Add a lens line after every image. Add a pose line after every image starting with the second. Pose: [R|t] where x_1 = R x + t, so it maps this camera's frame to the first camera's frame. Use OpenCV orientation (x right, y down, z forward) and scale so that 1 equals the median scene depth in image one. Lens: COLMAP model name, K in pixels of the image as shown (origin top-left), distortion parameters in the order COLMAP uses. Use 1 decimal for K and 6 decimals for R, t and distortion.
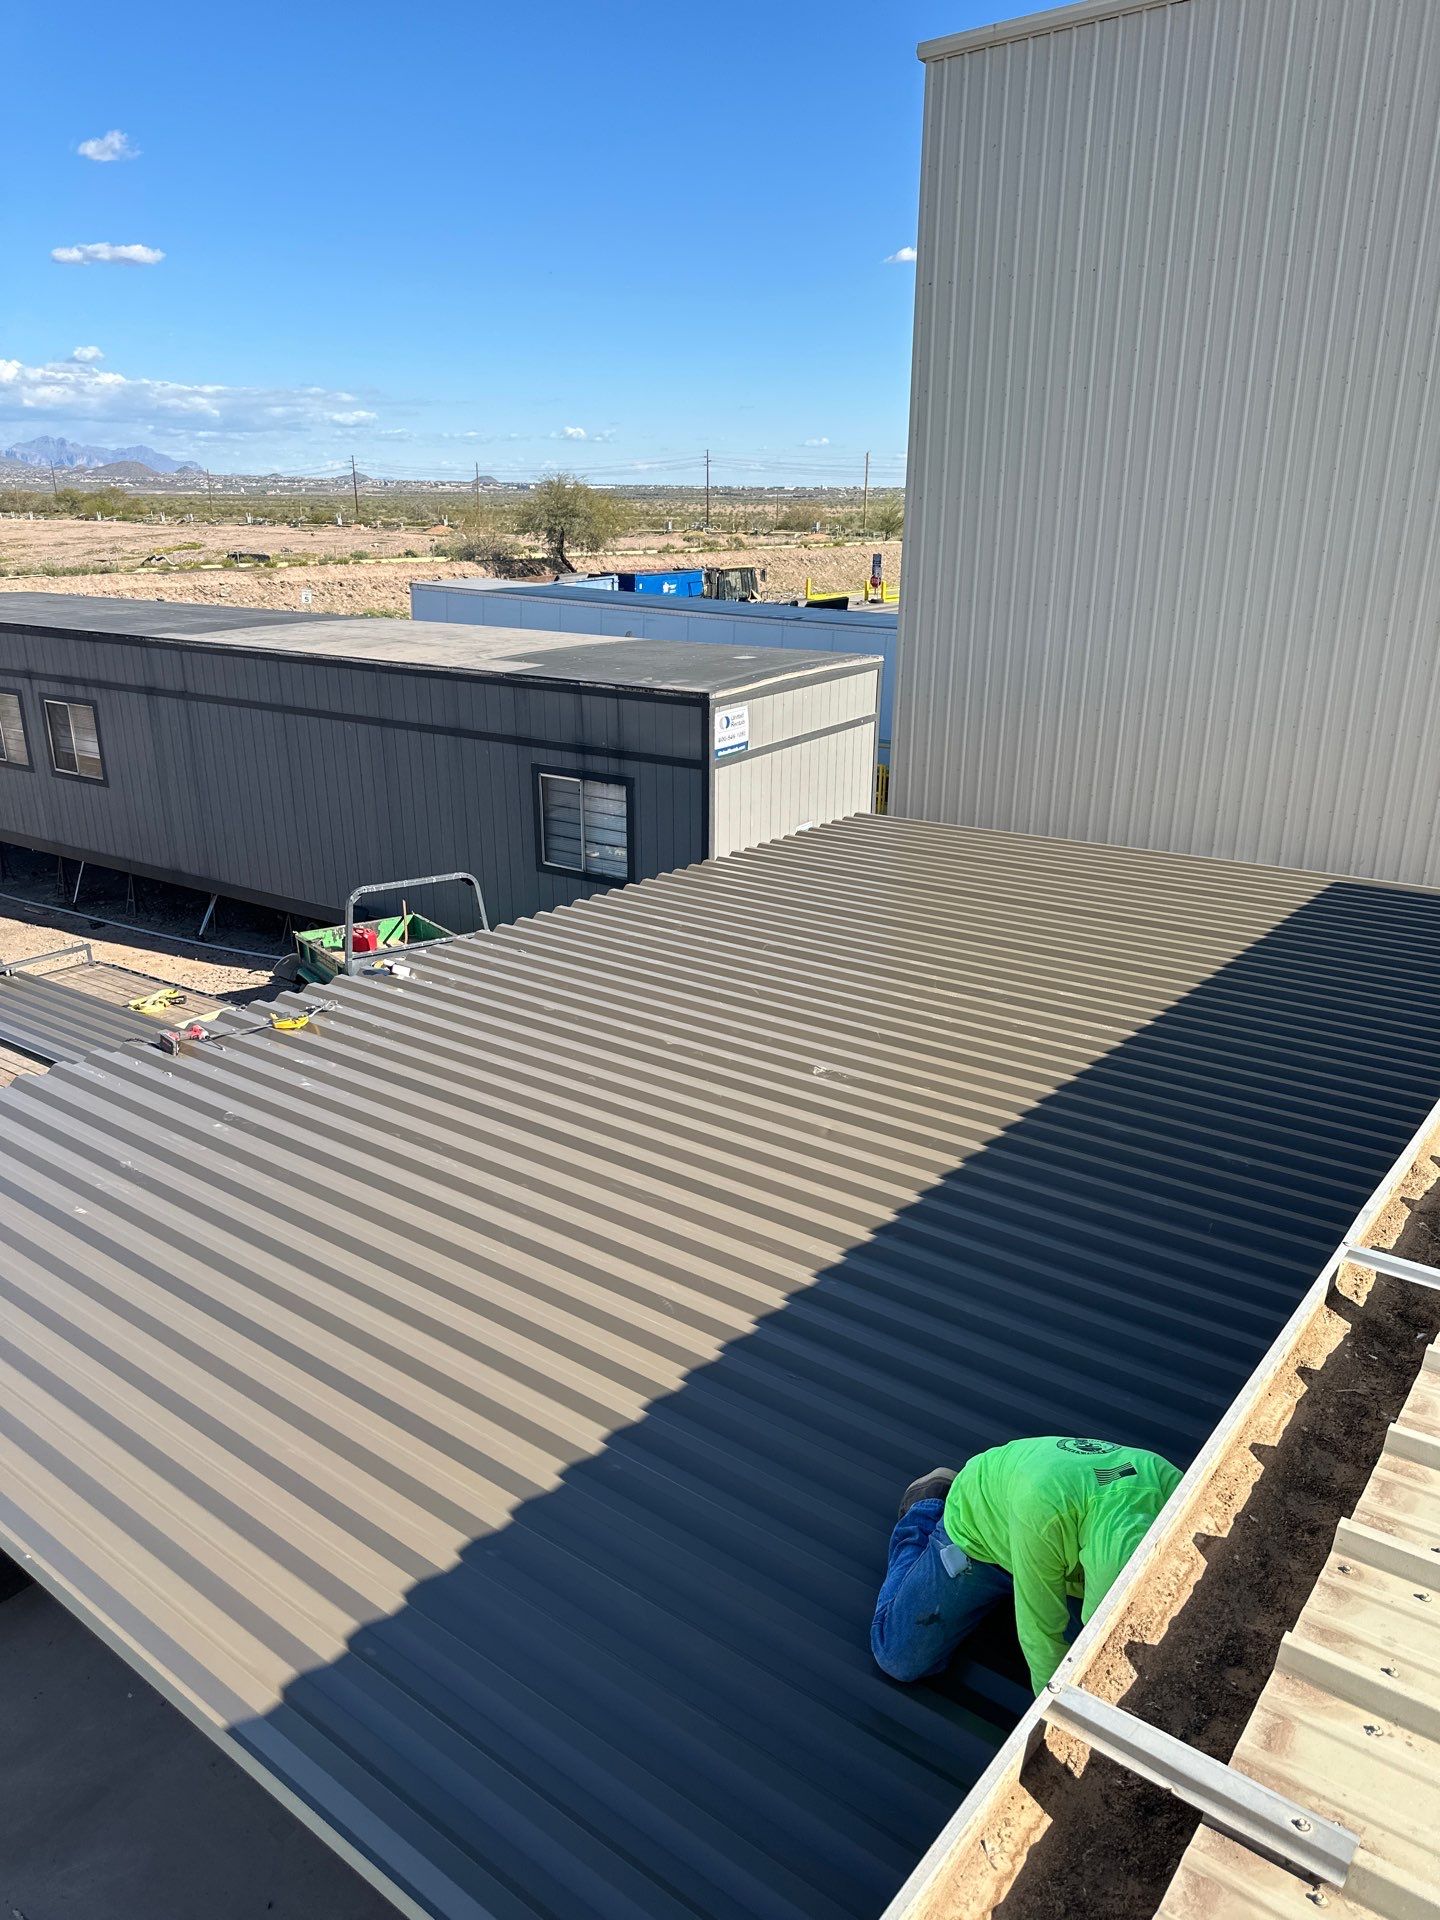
lens RADIAL K [[1365.2, 0, 720.2], [0, 1365.2, 965.1], [0, 0, 1]] dist [0.007555, -0.001301]
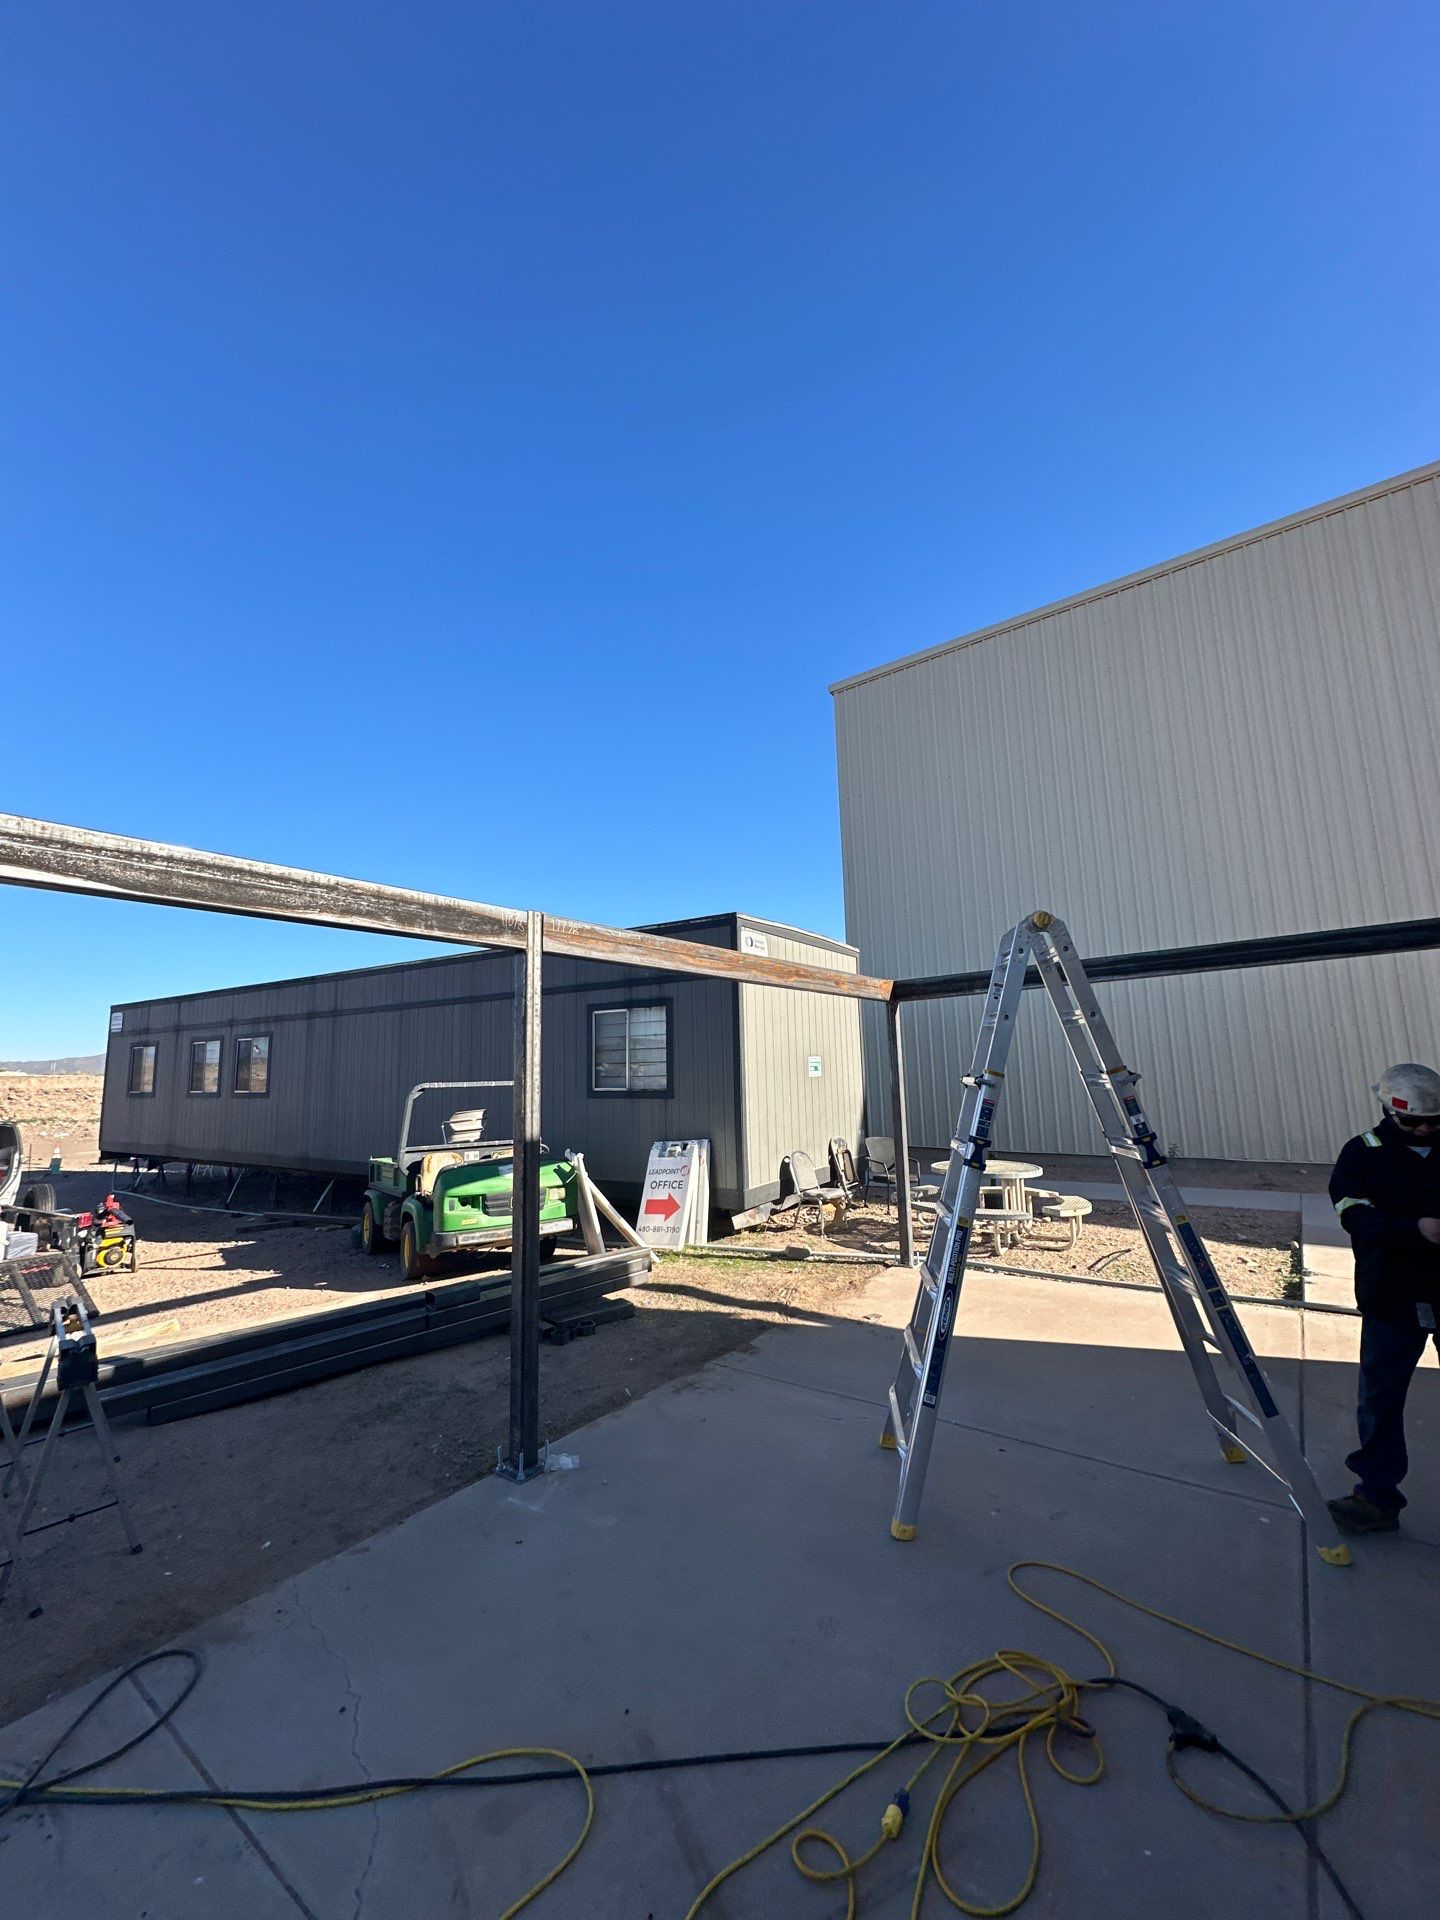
lens RADIAL K [[775.5, 0, 719.9], [0, 775.5, 954.8], [0, 0, 1]] dist [-0.001454, 0.000015]
pose [[0.999564, -0.025771, 0.014443, -0.028814], [0.029509, 0.894262, -0.446571, 0.120254], [-0.001407, 0.446802, 0.894632, 0.356935]]
